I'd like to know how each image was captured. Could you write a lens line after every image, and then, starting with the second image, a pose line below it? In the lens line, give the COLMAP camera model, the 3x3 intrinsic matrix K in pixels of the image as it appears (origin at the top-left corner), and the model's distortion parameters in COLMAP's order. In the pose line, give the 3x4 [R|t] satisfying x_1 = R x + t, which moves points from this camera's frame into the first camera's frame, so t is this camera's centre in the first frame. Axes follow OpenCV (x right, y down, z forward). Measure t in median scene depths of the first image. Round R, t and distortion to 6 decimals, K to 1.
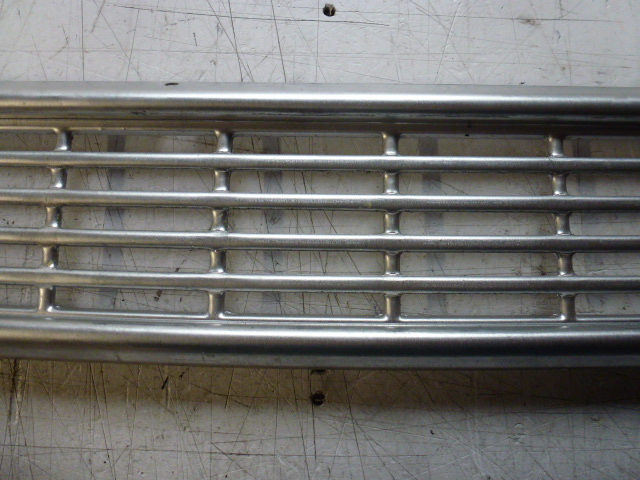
lens RADIAL K [[506.6, 0, 373.3], [0, 506.6, 216.4], [0, 0, 1]] dist [-0.049064, 0.006362]
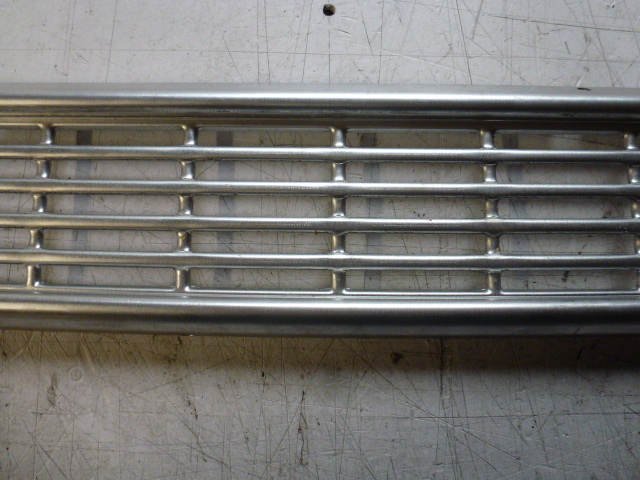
lens RADIAL K [[445.4, 0, 286.3], [0, 445.4, 209.0], [0, 0, 1]] dist [-0.030085, -0.000122]
pose [[0.999972, -0.004073, -0.006277, -0.401469], [0.004184, 0.999833, 0.017805, -0.005879], [0.006204, -0.017831, 0.999822, 0.004508]]
